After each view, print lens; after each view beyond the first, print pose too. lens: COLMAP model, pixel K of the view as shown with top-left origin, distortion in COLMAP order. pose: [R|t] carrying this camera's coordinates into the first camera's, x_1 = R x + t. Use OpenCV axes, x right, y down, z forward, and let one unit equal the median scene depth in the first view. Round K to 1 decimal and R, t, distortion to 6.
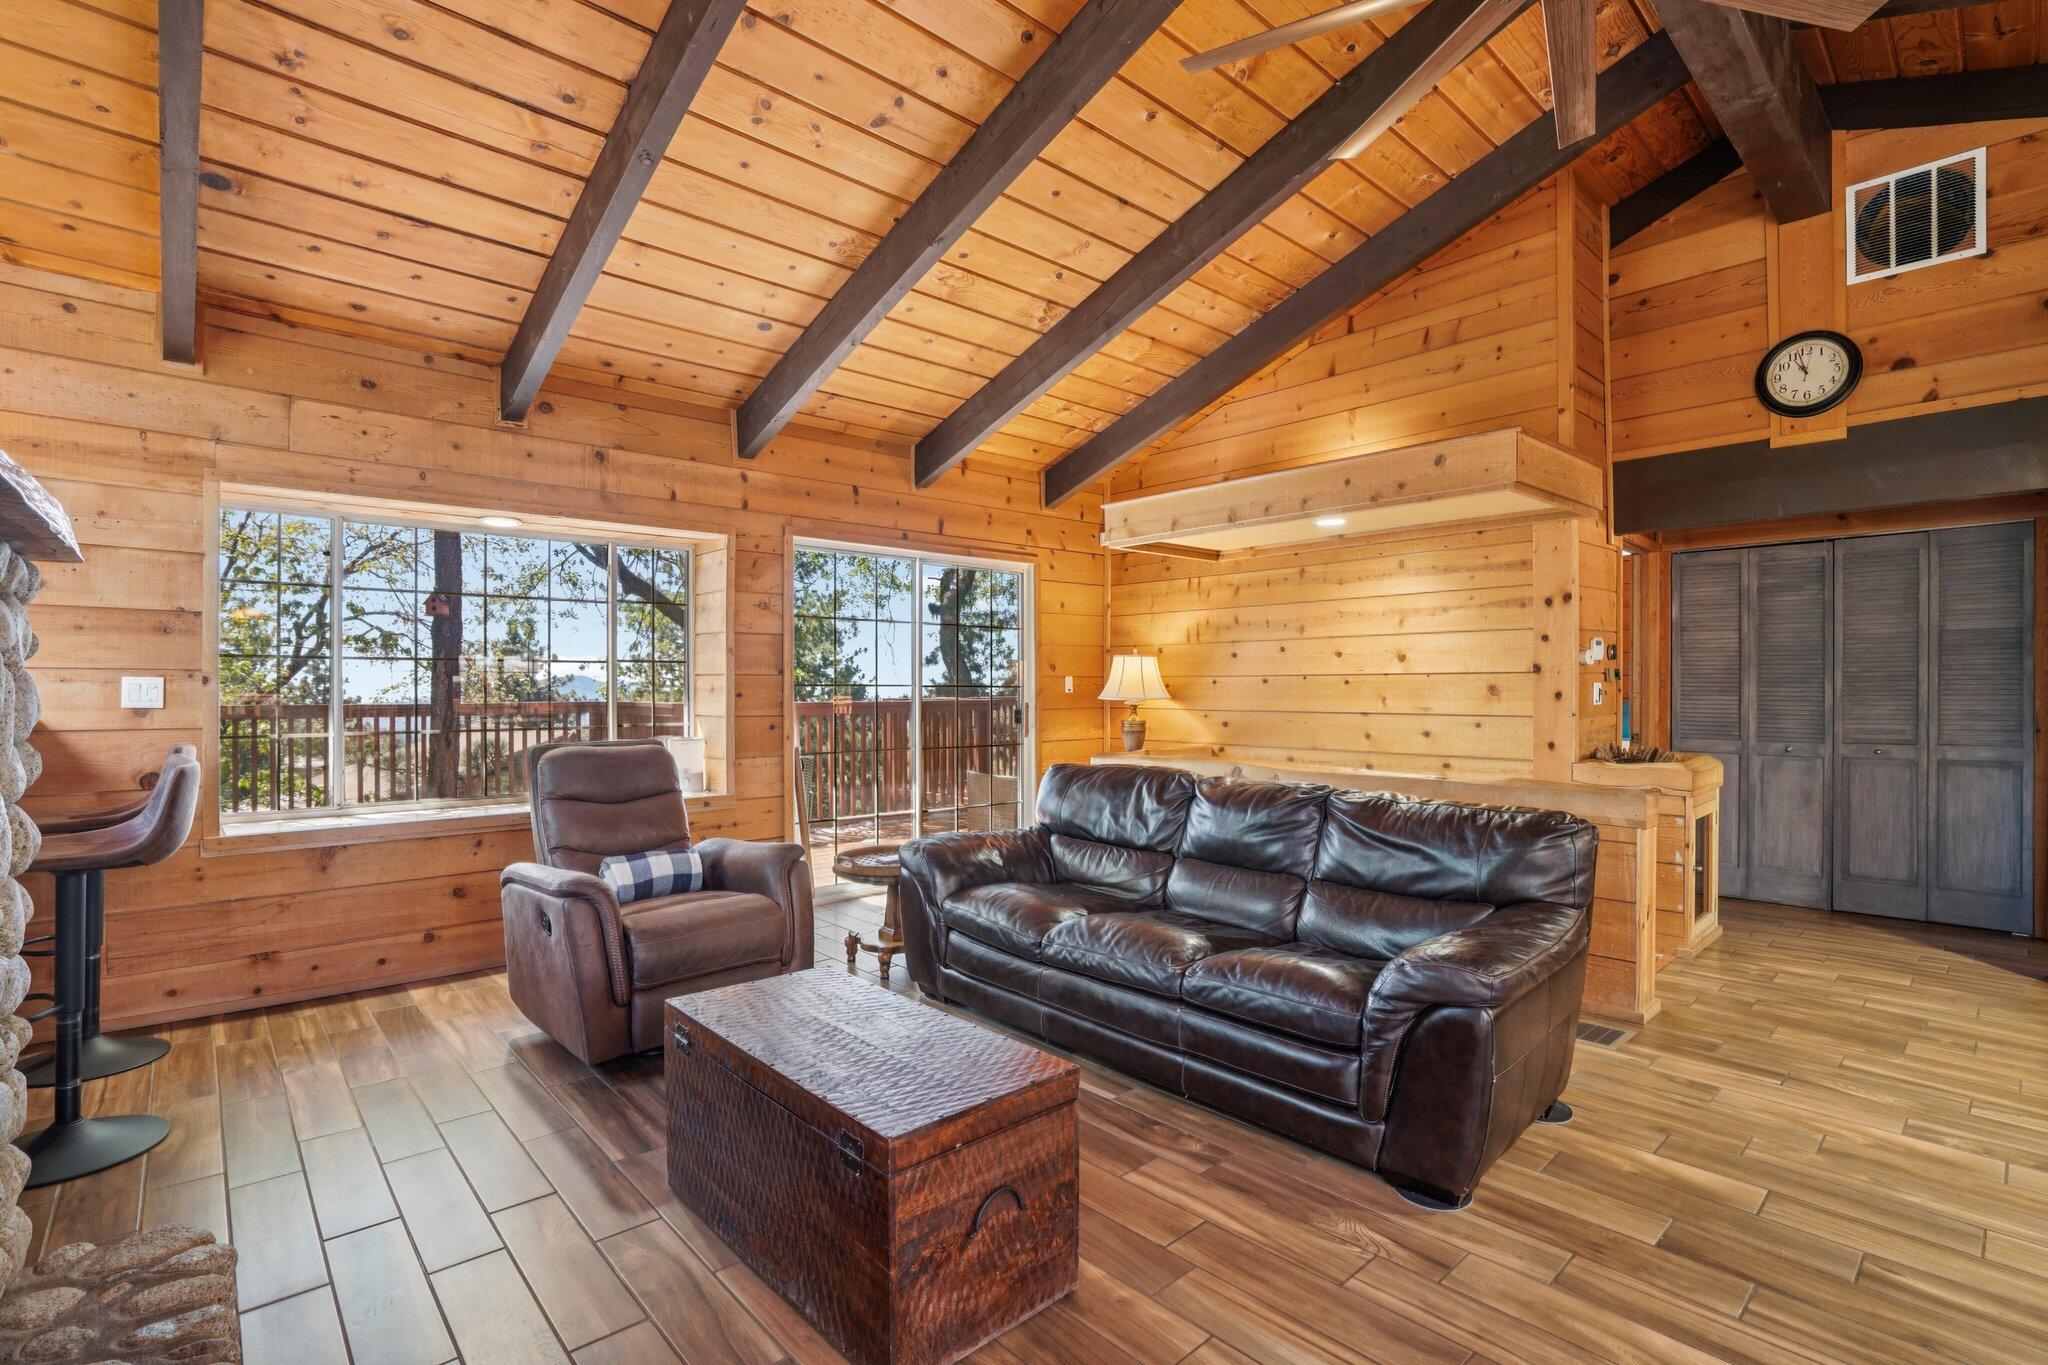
lens RADIAL K [[942.4, 0, 1019.6], [0, 942.4, 676.9], [0, 0, 1]] dist [-0.037432, 0.007382]
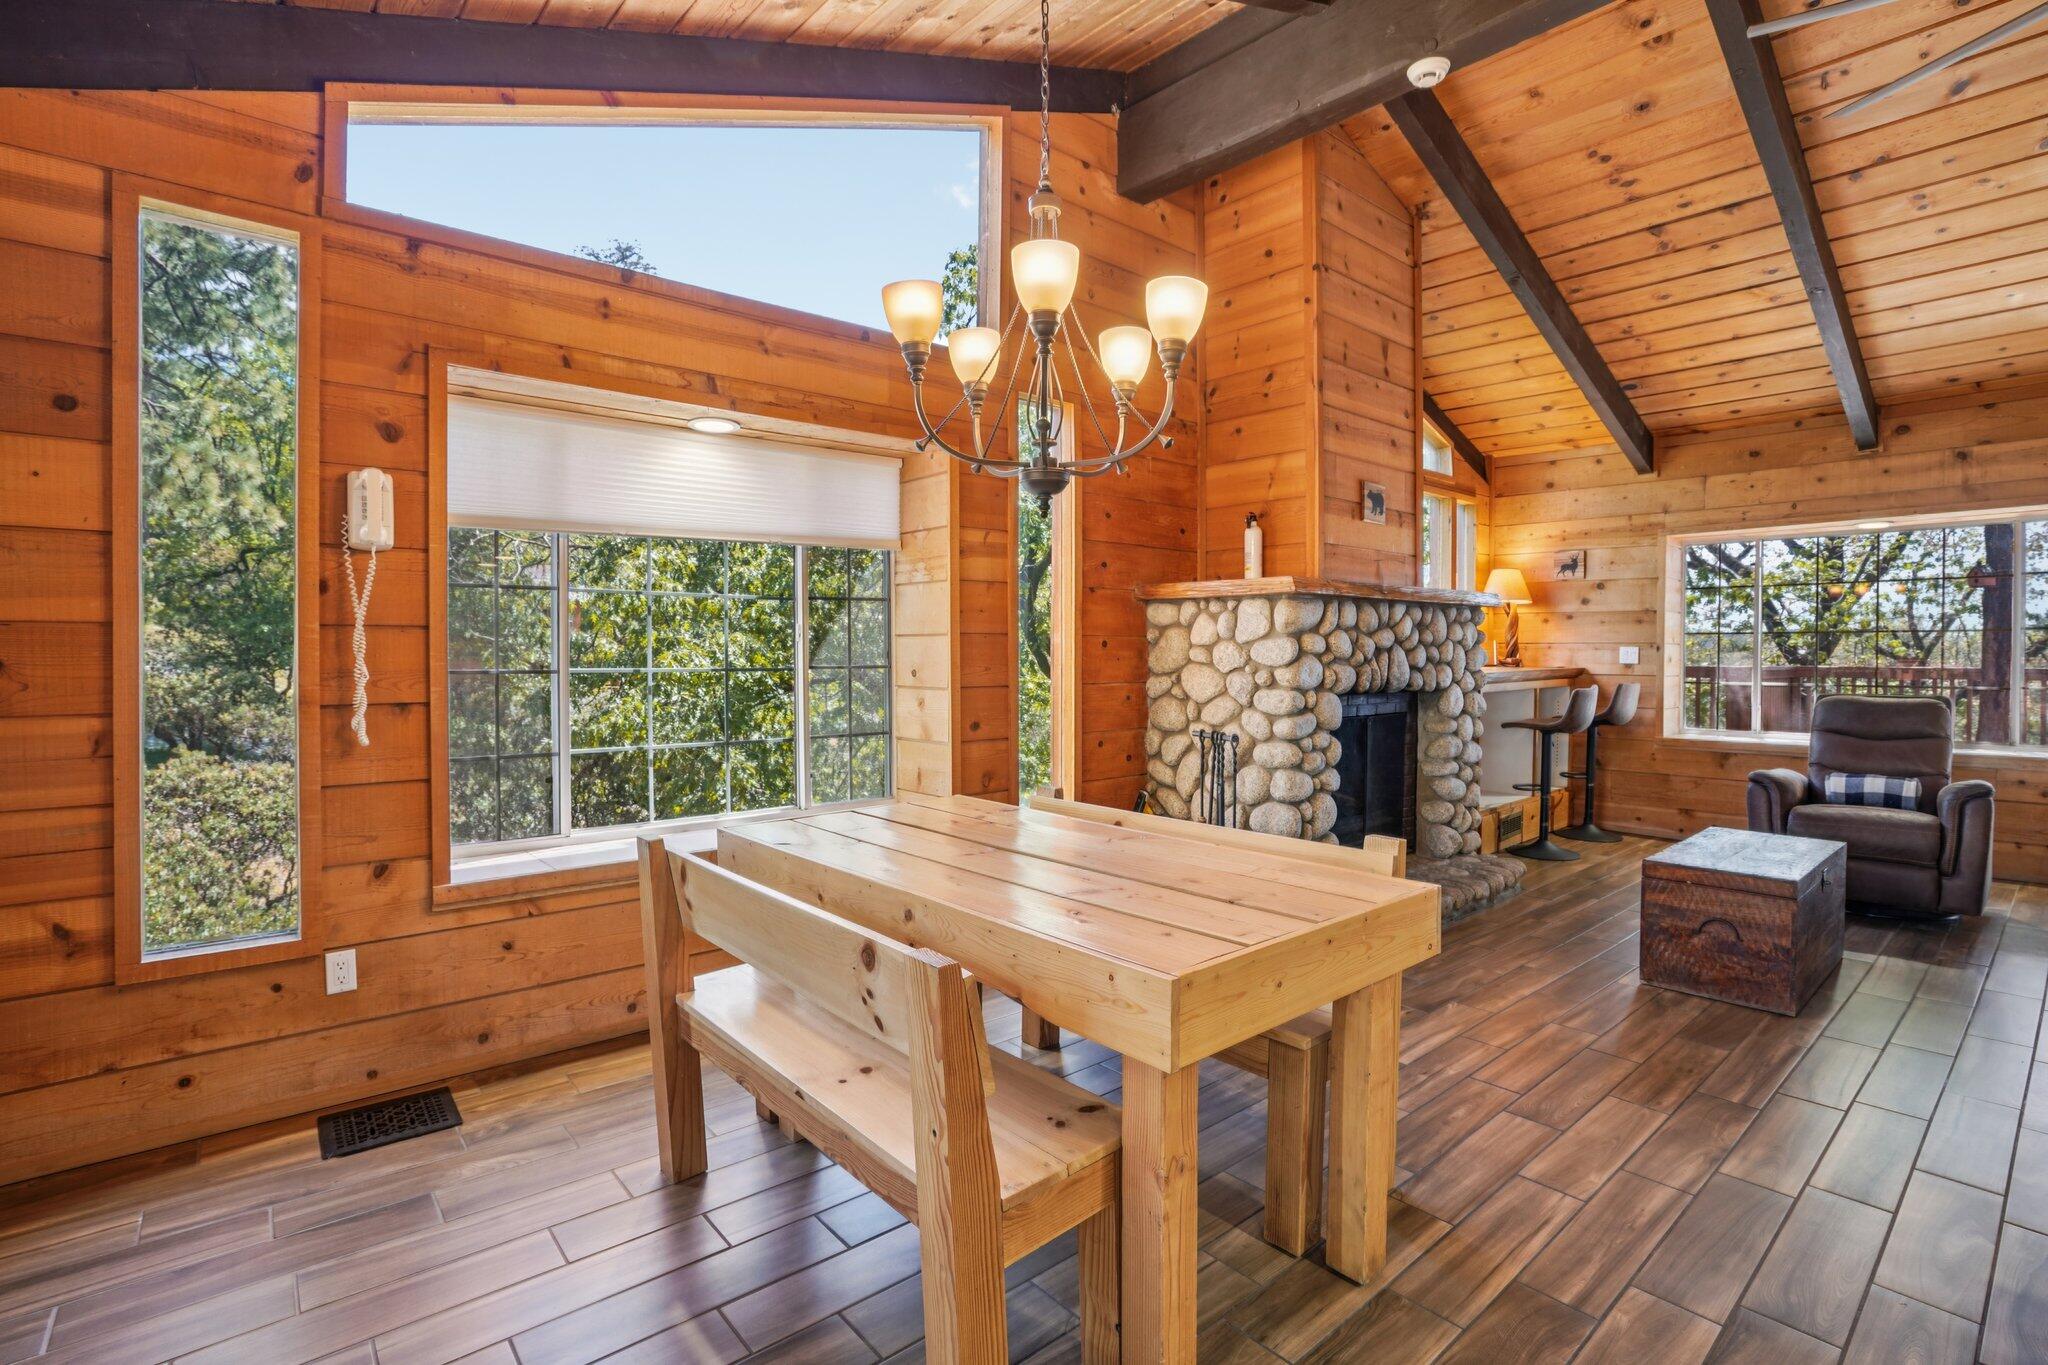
lens RADIAL K [[942.4, 0, 1019.1], [0, 942.4, 672.0], [0, 0, 1]] dist [-0.037432, 0.007382]
pose [[-0.033907, 0.020209, -0.999221, 1.020157], [0.004977, 0.999787, 0.020051, 0.007135], [0.999413, -0.004293, -0.034001, -0.192205]]
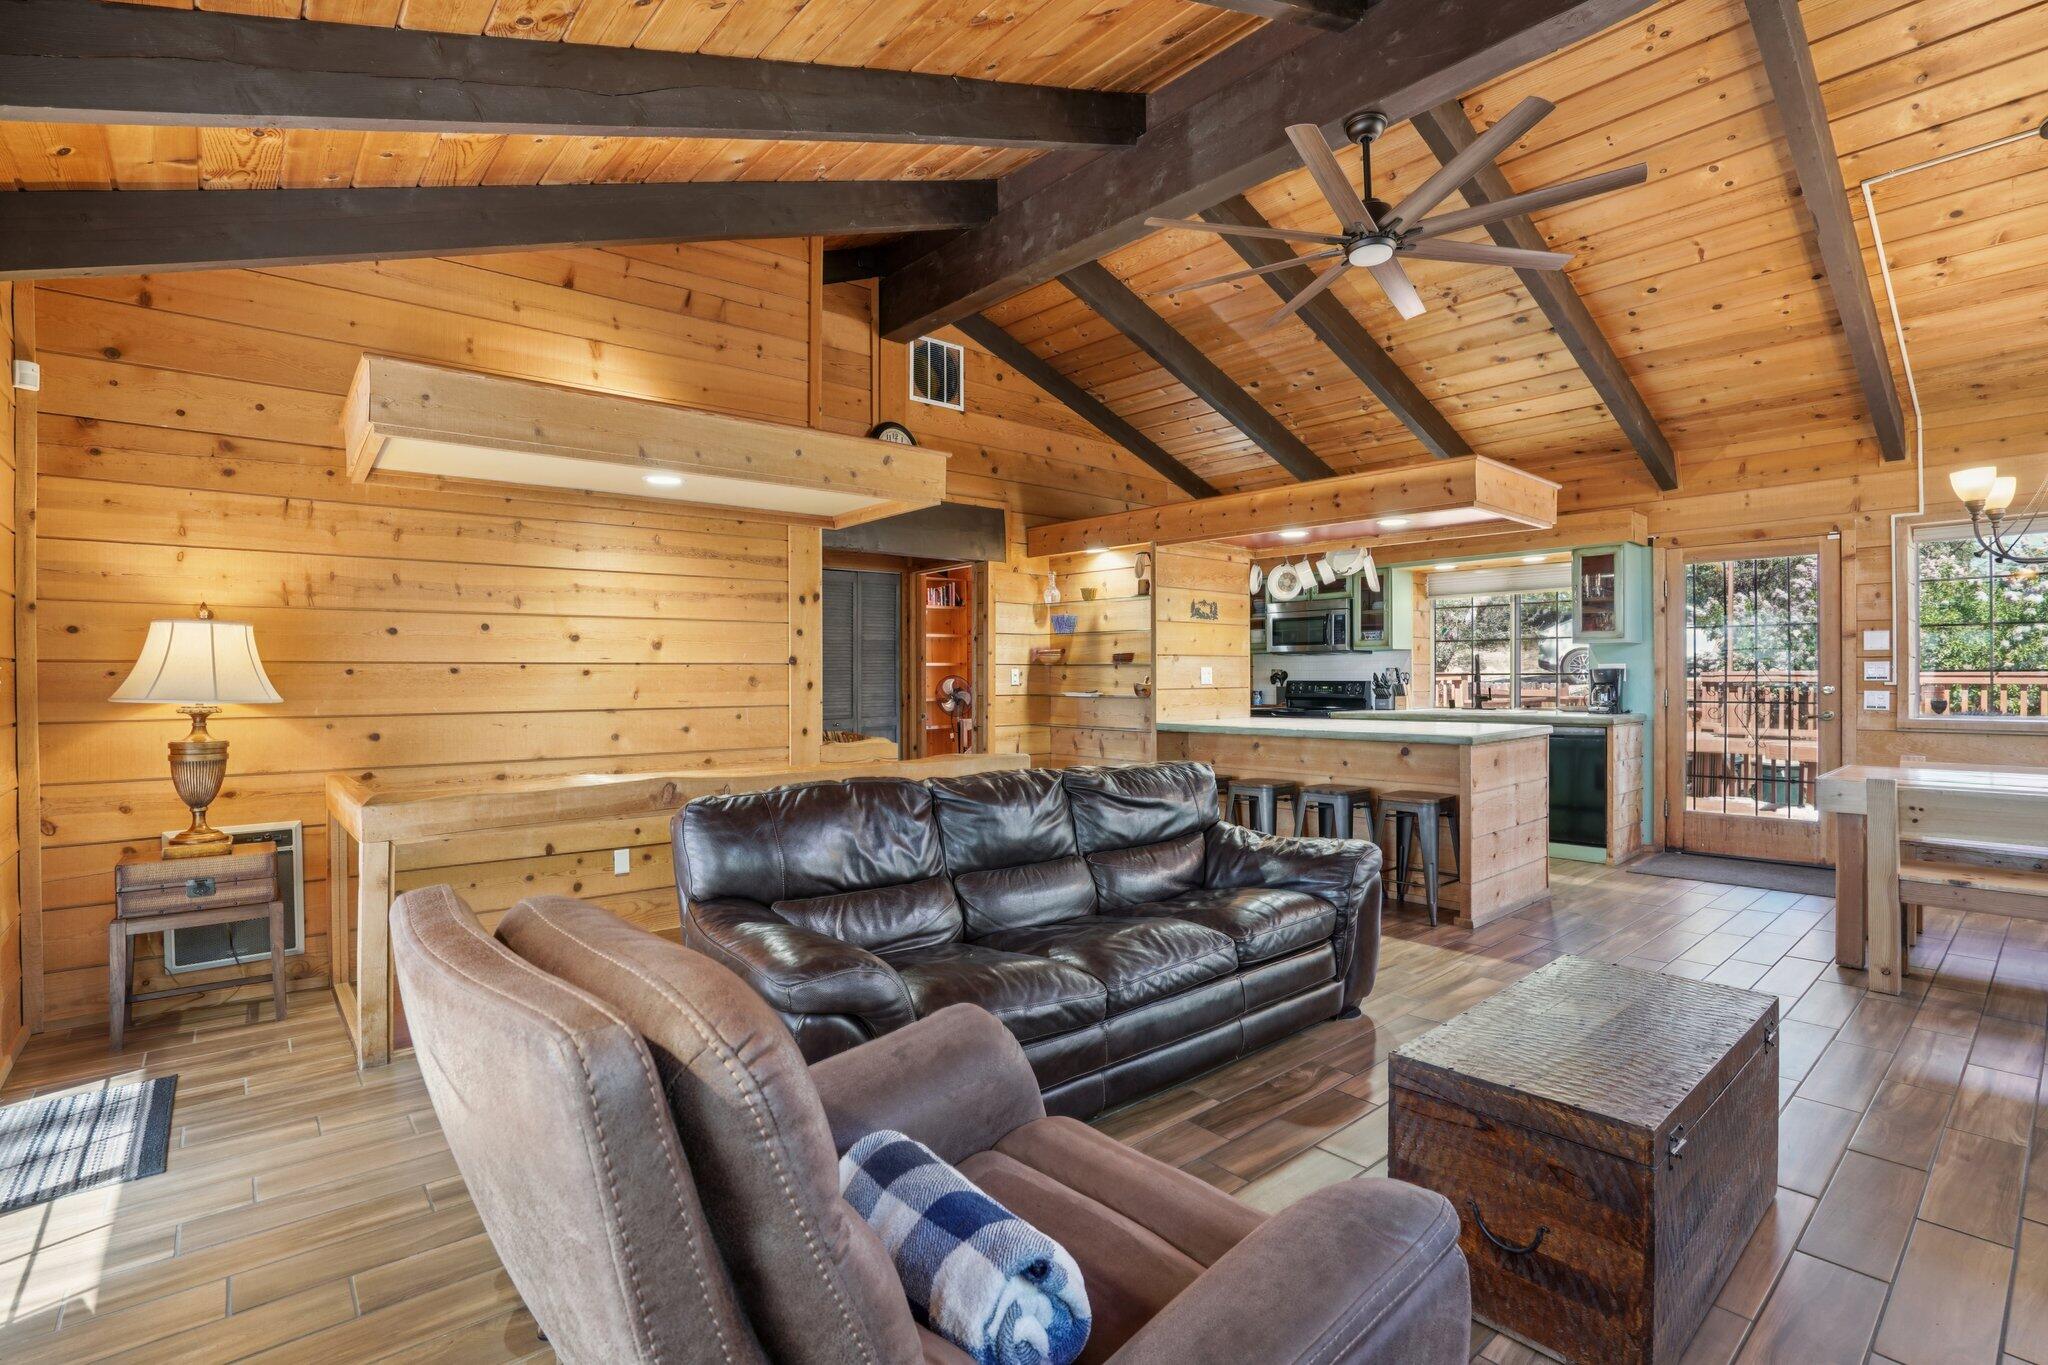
lens RADIAL K [[942.4, 0, 1016.1], [0, 942.4, 672.7], [0, 0, 1]] dist [-0.037432, 0.007382]
pose [[0.039940, 0.005830, 0.999185, -0.423898], [-0.003734, 0.999977, -0.005685, 0.008486], [-0.999195, -0.003503, 0.039961, 0.571519]]
